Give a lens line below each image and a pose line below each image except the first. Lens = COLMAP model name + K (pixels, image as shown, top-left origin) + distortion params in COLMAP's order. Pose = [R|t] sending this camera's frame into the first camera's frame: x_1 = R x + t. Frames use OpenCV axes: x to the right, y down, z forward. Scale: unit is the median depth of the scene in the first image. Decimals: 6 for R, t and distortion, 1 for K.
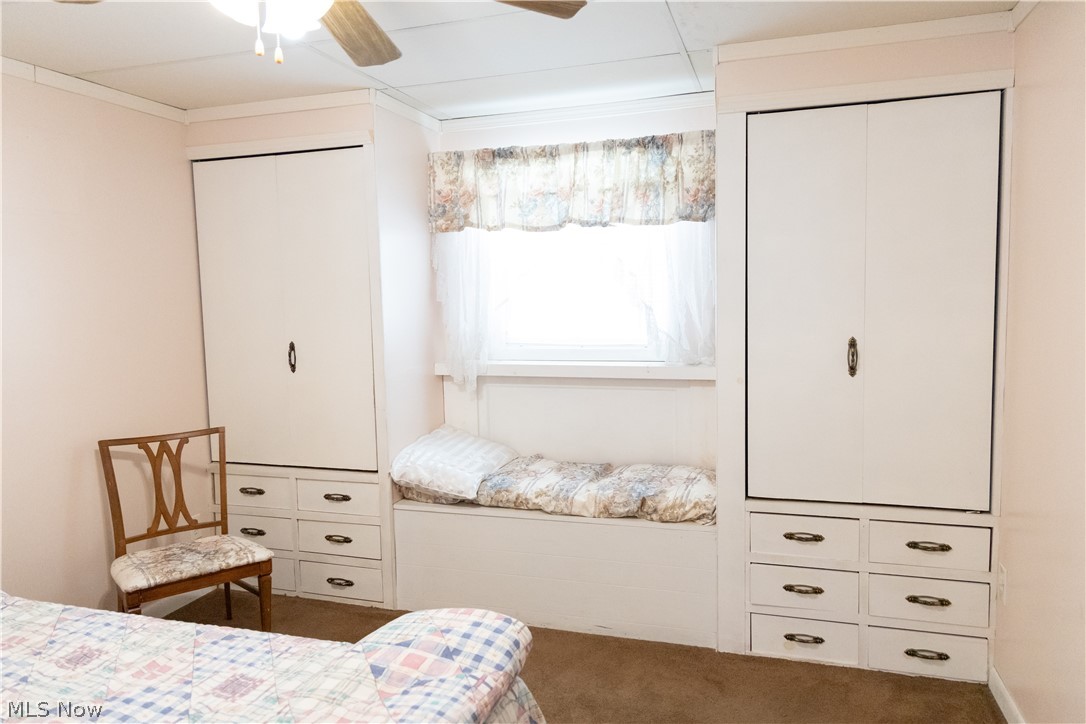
lens RADIAL K [[753.1, 0, 547.7], [0, 753.1, 365.7], [0, 0, 1]] dist [0.040783, -0.000662]
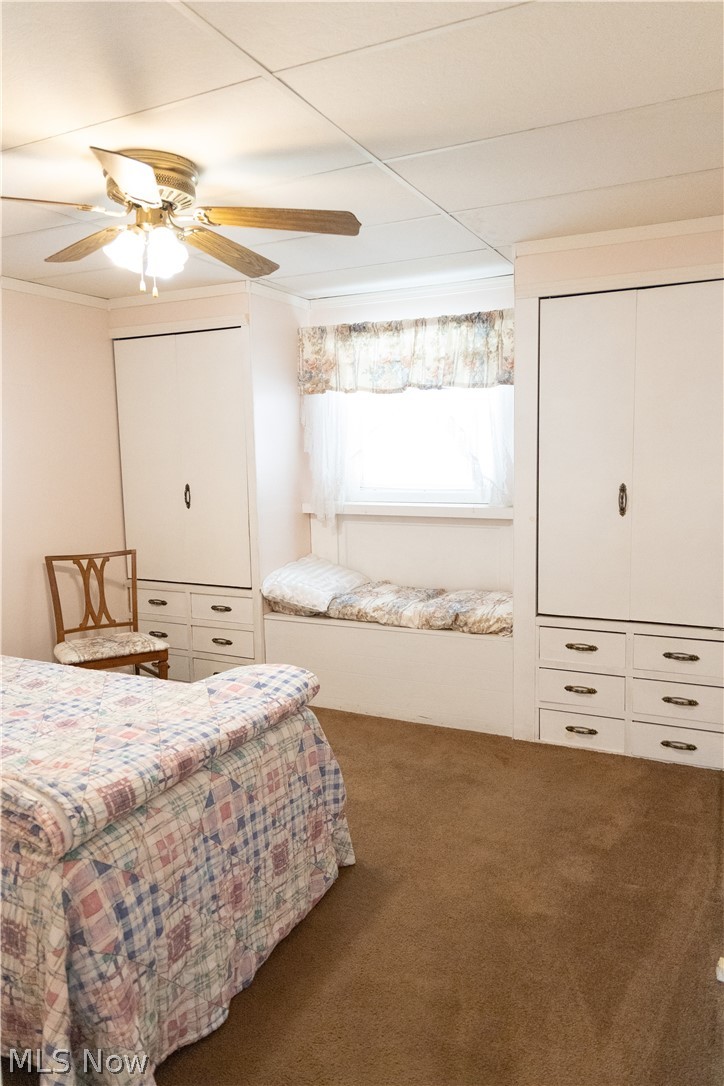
lens RADIAL K [[769.7, 0, 362.0], [0, 769.7, 543.0], [0, 0, 1]] dist [0.064942, 0.003398]
pose [[0.989472, 0.020668, -0.143241, 0.150878], [-0.015434, 0.999175, 0.037556, 0.015353], [0.143899, -0.034950, 0.988975, -0.258452]]
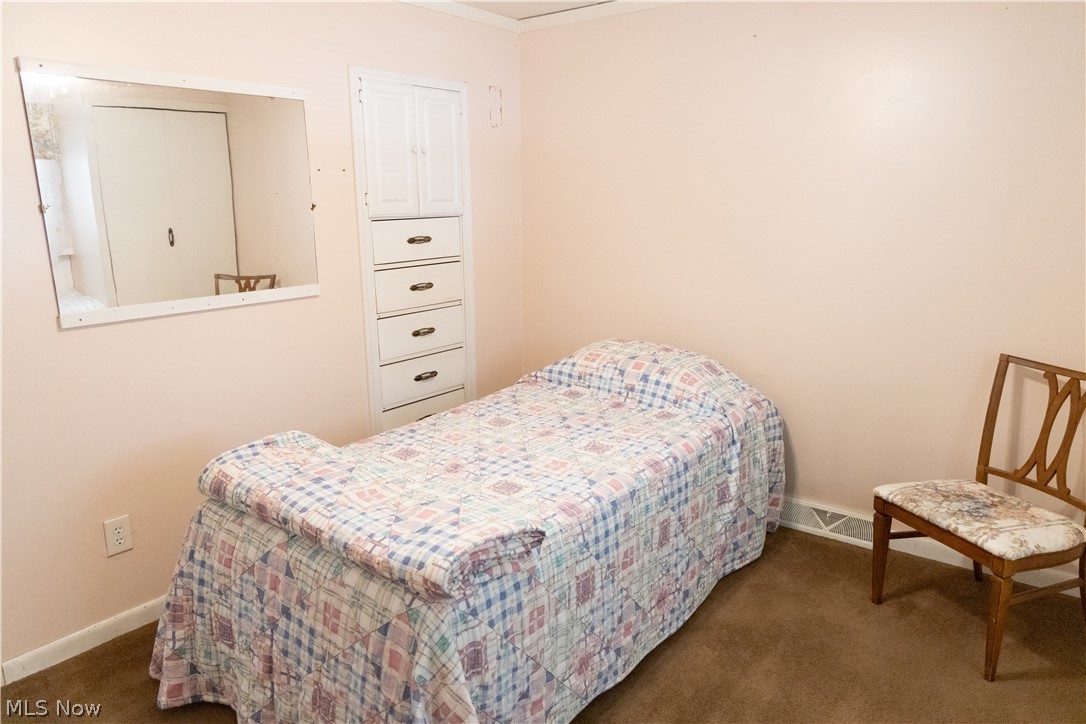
lens RADIAL K [[740.5, 0, 543.0], [0, 740.5, 362.0], [0, 0, 1]] dist [0.039335, 0.000347]
pose [[-0.343087, 0.228104, -0.911186, 0.393881], [-0.072345, 0.960767, 0.267755, -0.087666], [0.936514, 0.157783, -0.313124, 0.759989]]
